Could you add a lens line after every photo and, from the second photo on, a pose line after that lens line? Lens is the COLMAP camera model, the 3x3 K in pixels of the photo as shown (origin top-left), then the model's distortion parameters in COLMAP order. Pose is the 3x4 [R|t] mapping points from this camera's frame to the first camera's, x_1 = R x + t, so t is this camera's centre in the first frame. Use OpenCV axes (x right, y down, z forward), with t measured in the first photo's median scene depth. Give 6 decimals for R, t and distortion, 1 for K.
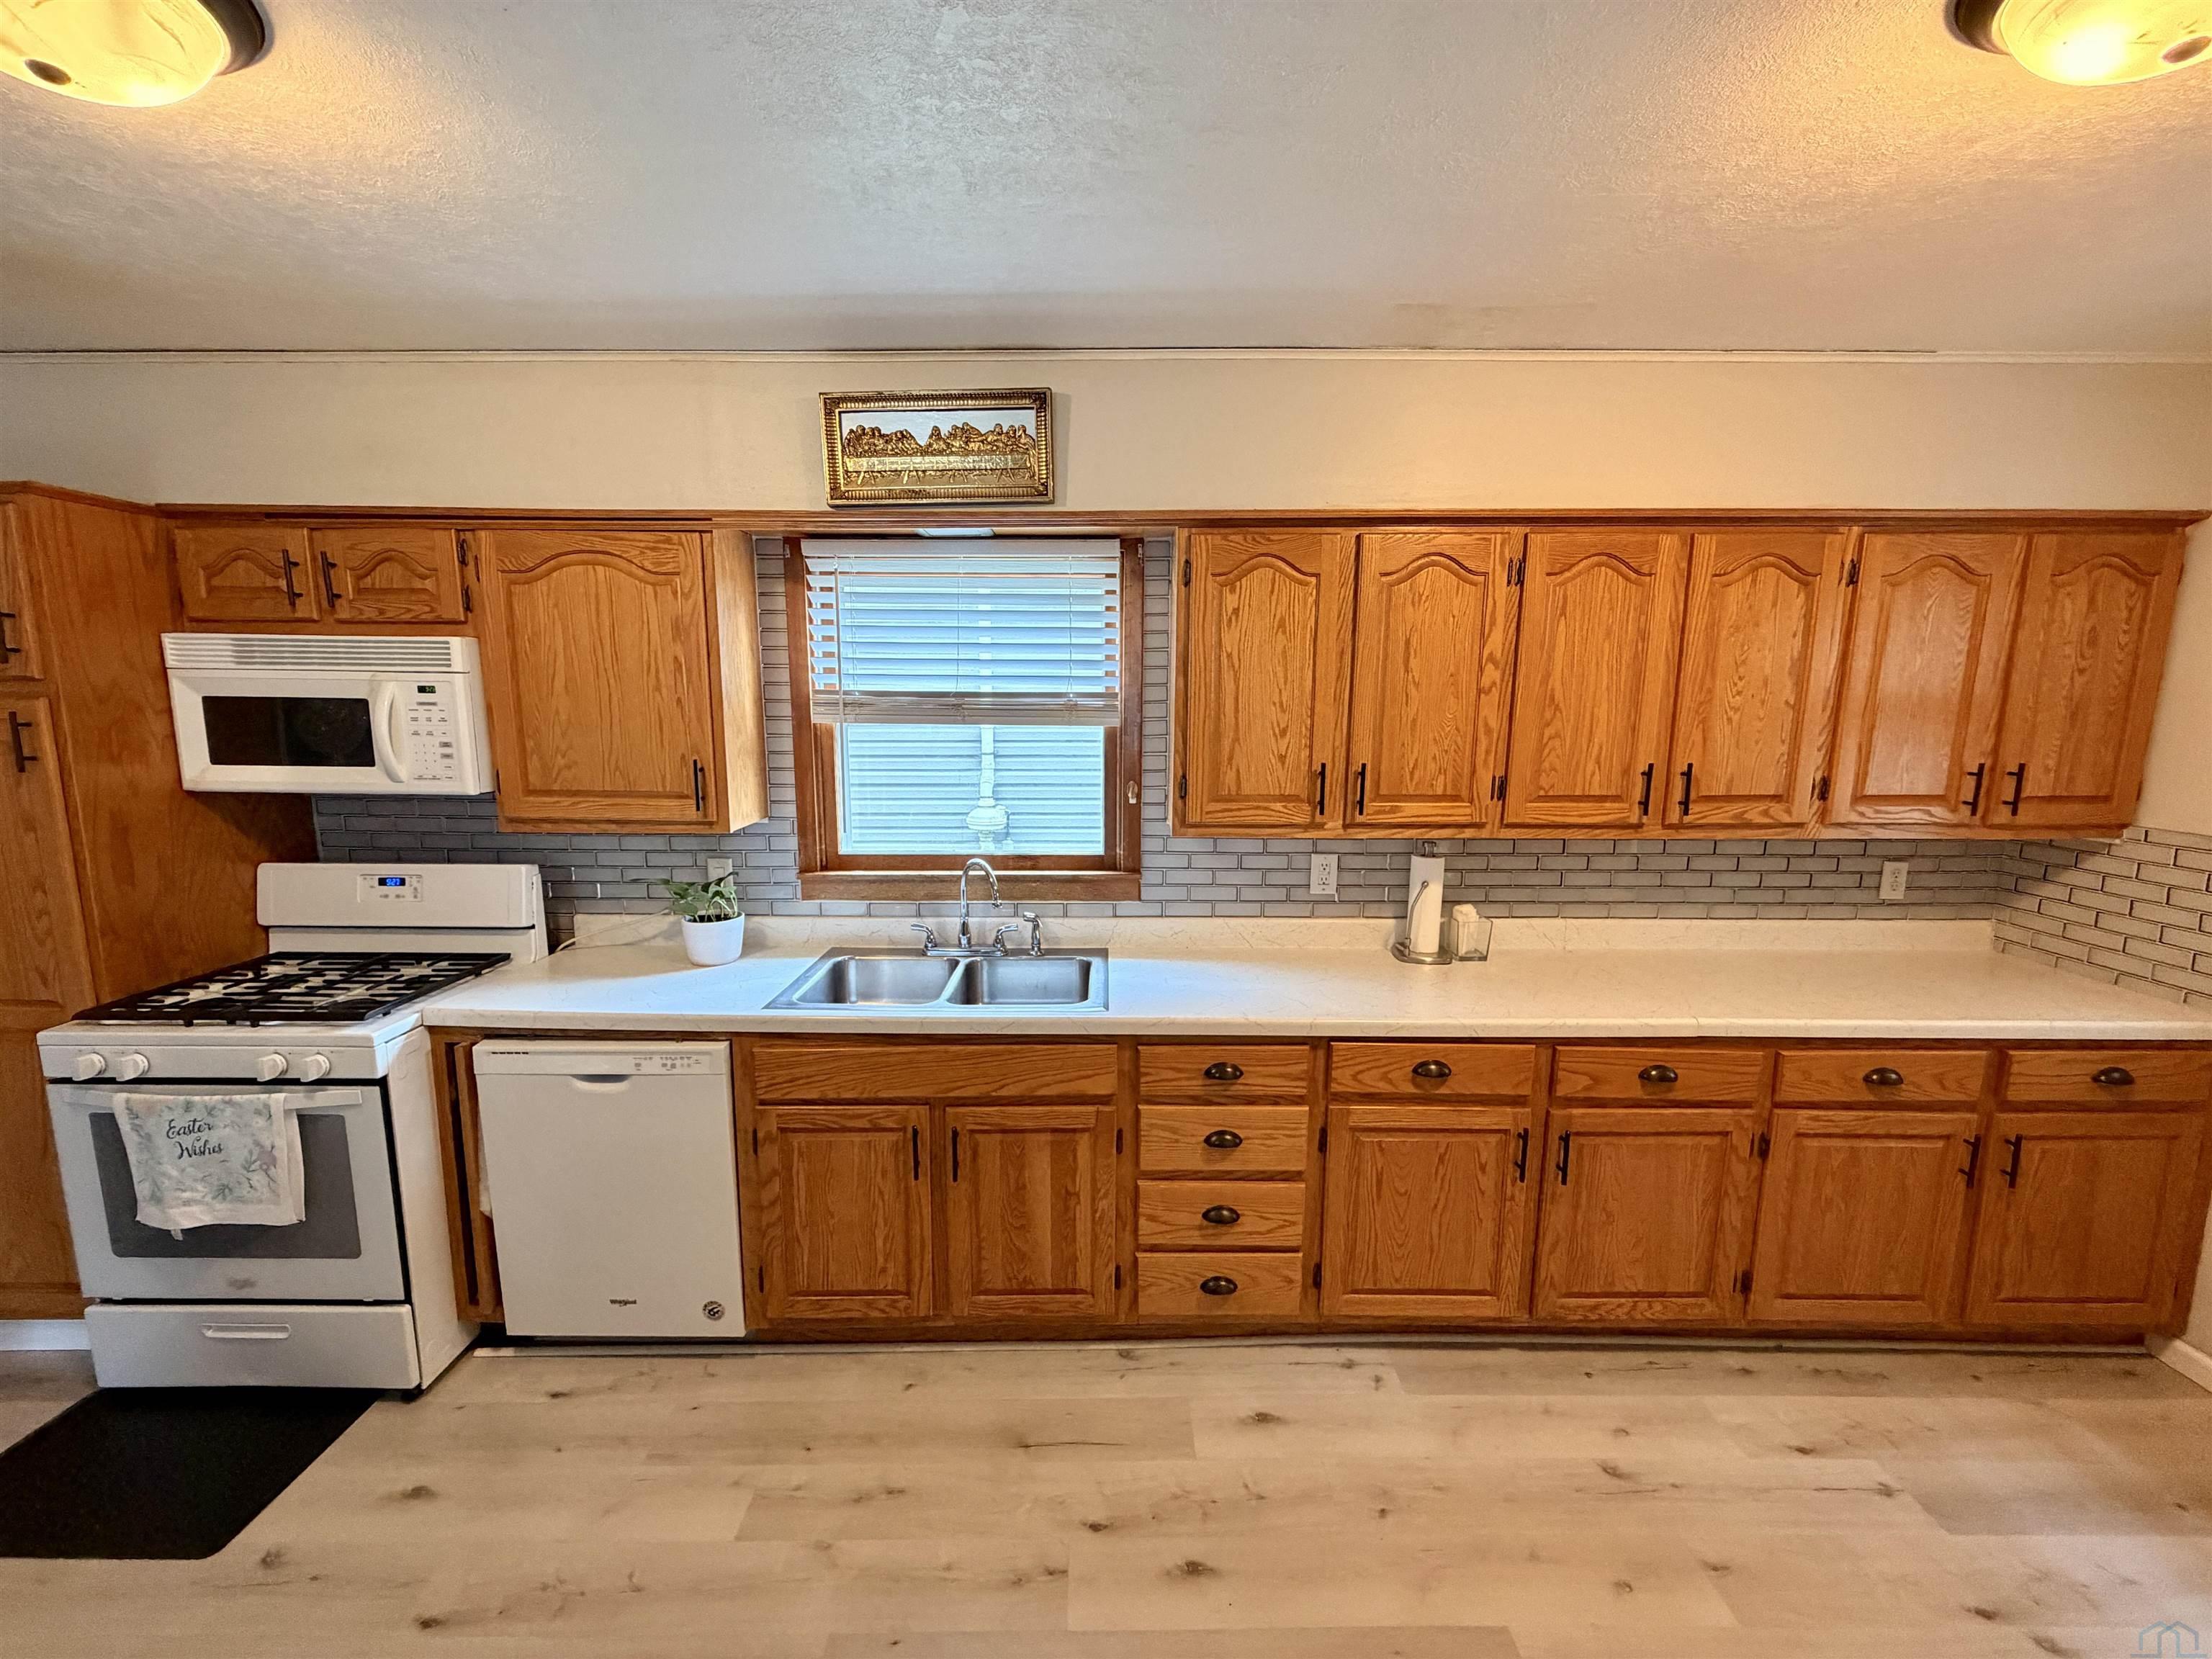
lens RADIAL K [[883.8, 0, 1098.8], [0, 883.8, 827.1], [0, 0, 1]] dist [0.002464, -0.000132]
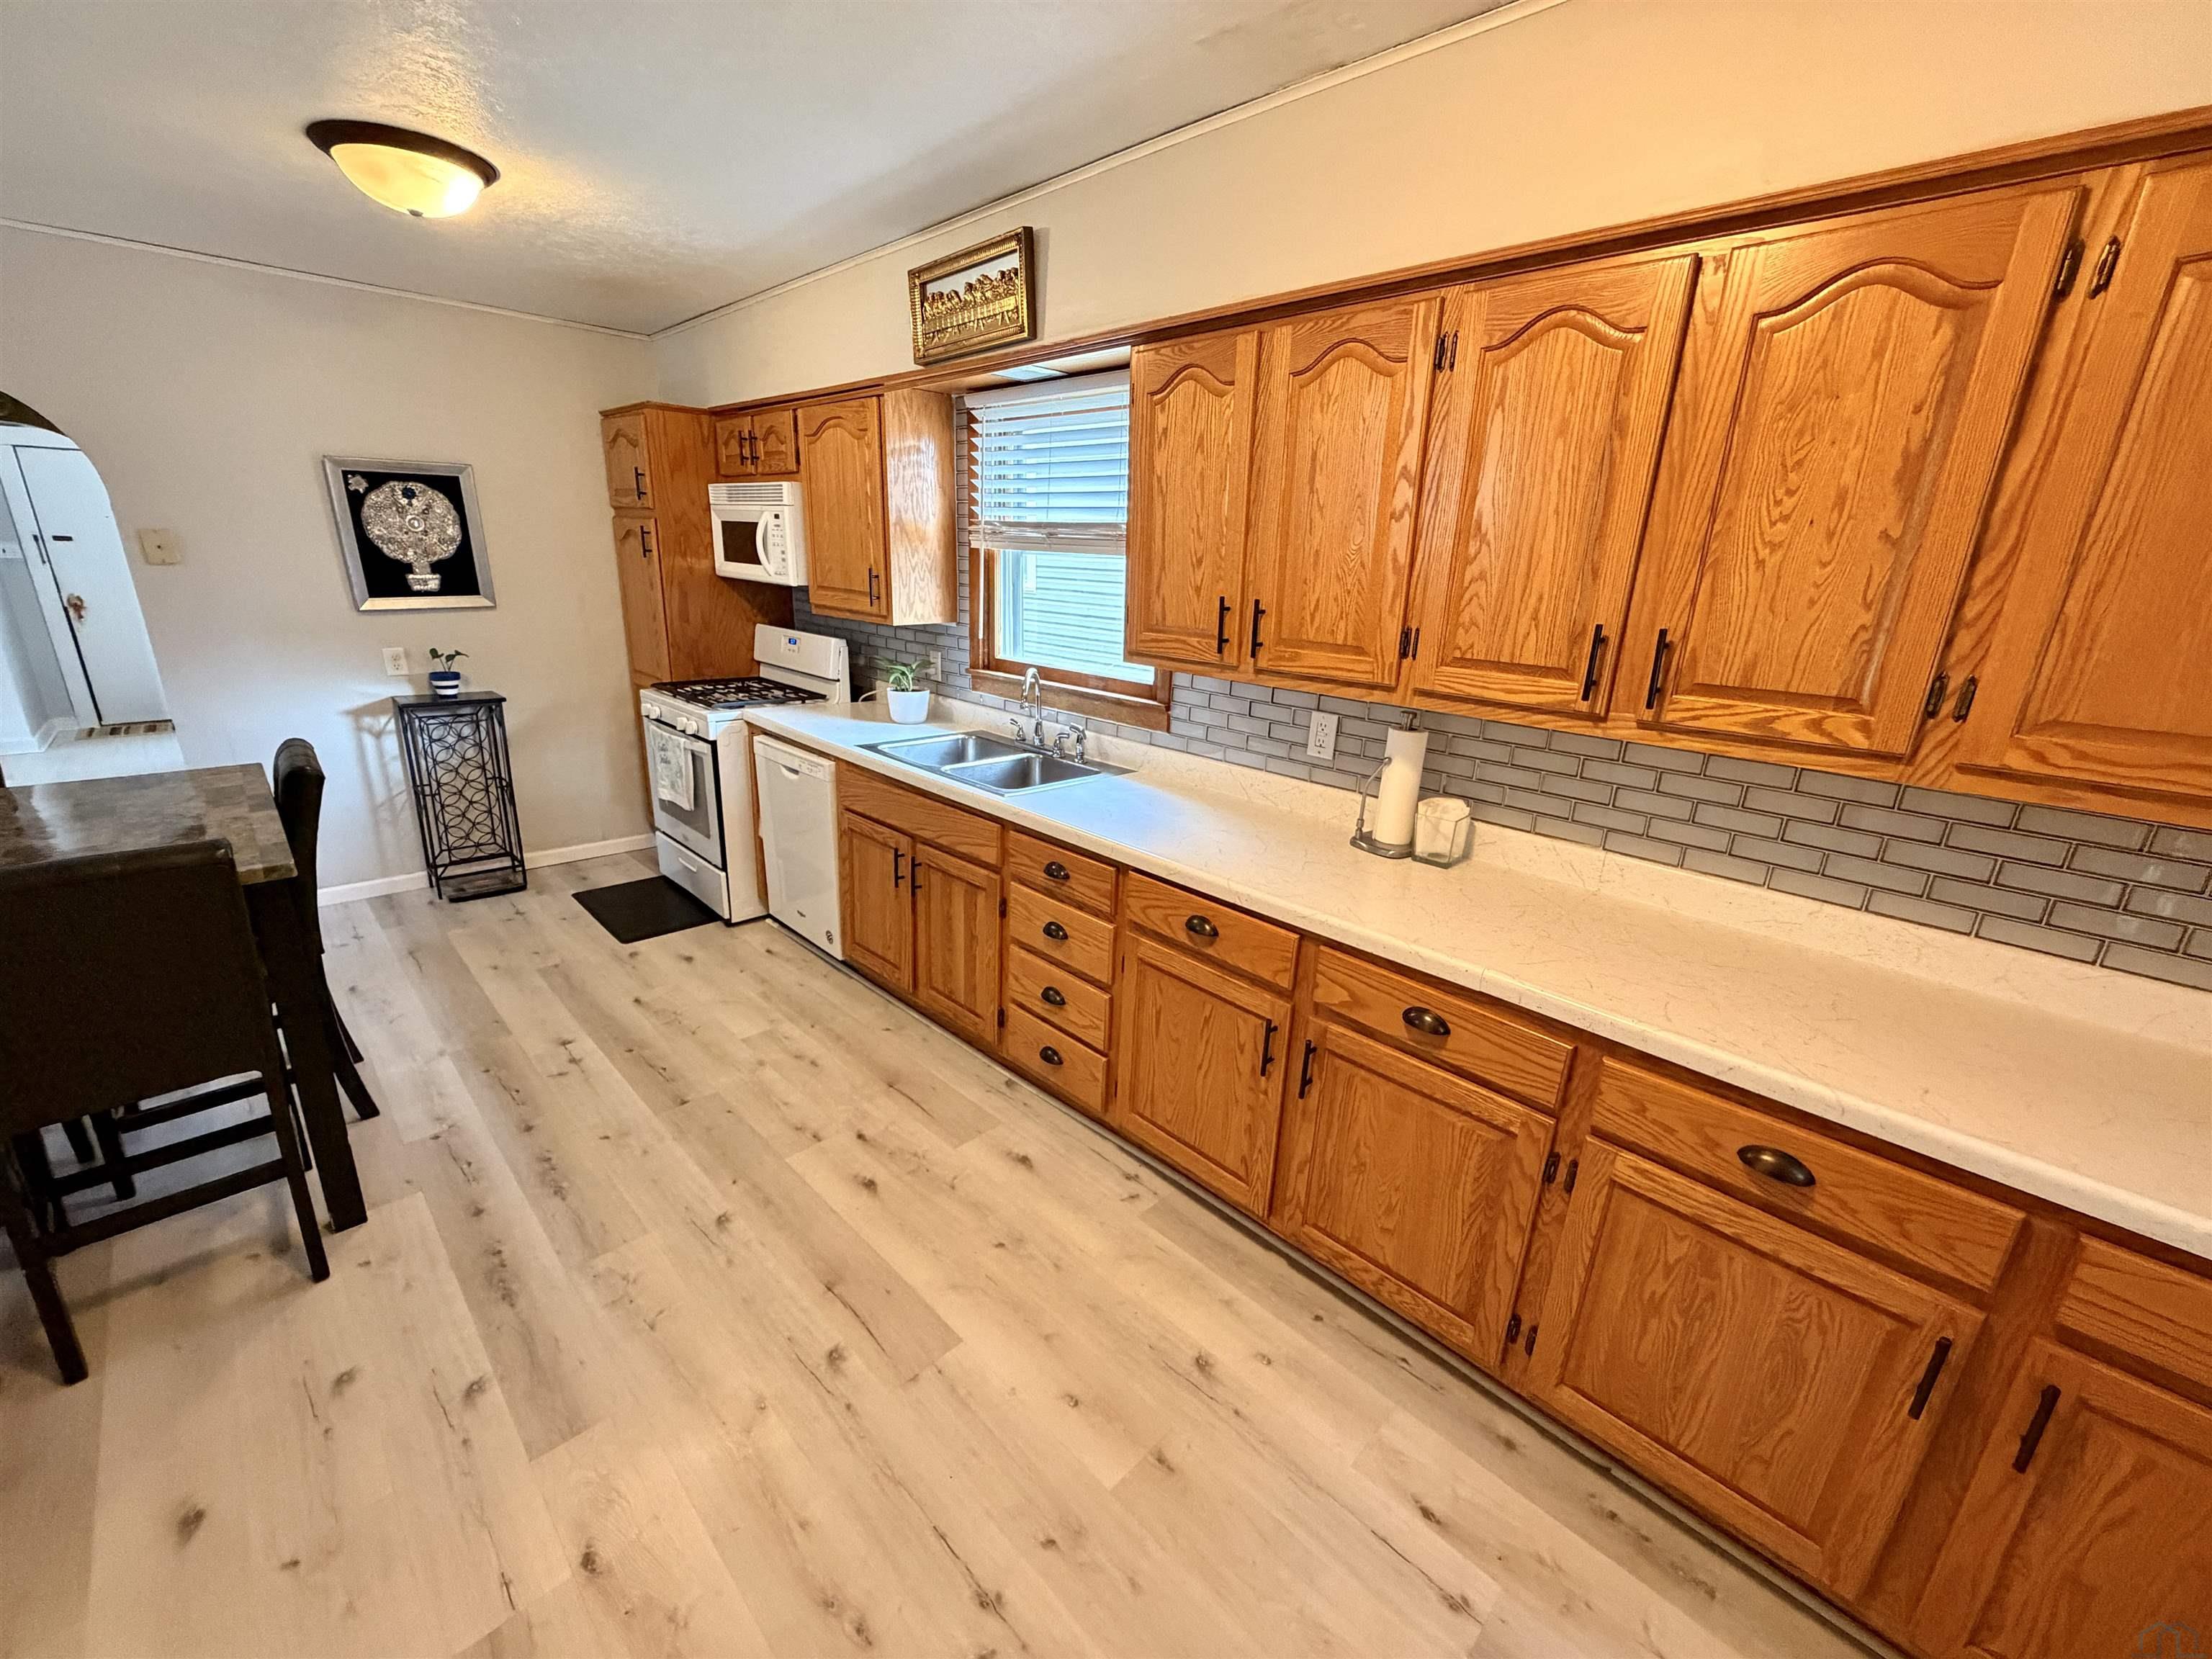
lens RADIAL K [[883.8, 0, 1098.8], [0, 883.8, 827.1], [0, 0, 1]] dist [0.002464, -0.000132]
pose [[0.704964, 0.232846, -0.669932, 0.856889], [-0.138075, 0.971557, 0.192385, 0.002765], [0.695673, -0.043124, 0.717063, 0.230326]]
